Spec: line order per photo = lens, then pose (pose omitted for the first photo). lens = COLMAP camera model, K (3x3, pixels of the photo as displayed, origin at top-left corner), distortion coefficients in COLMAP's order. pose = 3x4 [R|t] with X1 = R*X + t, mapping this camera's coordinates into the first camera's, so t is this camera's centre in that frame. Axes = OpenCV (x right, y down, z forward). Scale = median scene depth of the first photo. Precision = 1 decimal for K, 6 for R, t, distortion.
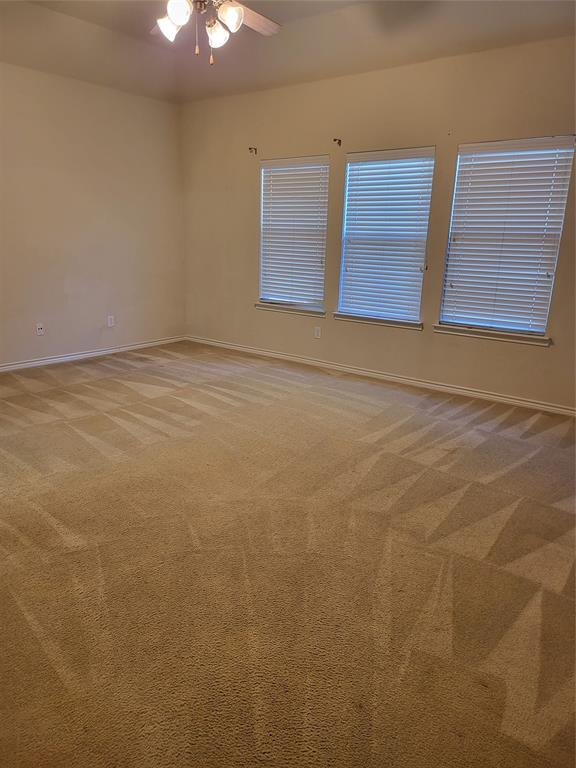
lens RADIAL K [[538.8, 0, 287.4], [0, 538.8, 386.4], [0, 0, 1]] dist [0.064877, -0.070998]
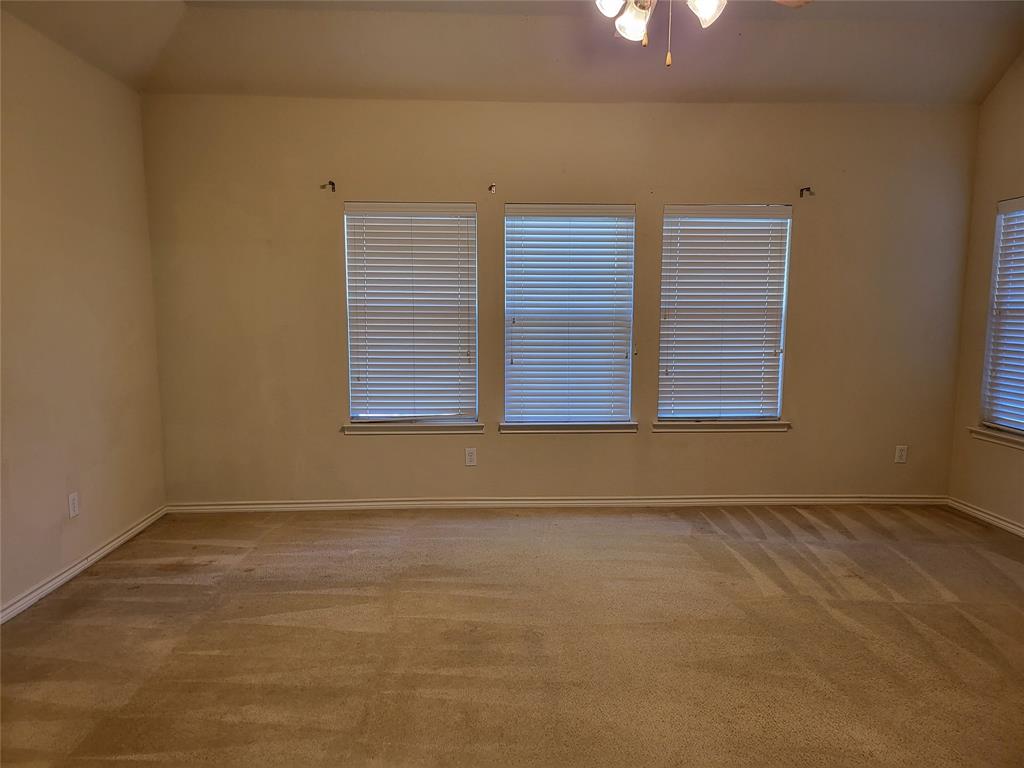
lens RADIAL K [[718.4, 0, 506.9], [0, 718.4, 391.0], [0, 0, 1]] dist [0.064877, -0.070998]
pose [[0.755631, -0.096630, 0.647830, -0.571737], [0.194056, 0.977681, -0.080517, -0.120925], [-0.625591, 0.186556, 0.757518, 0.355492]]
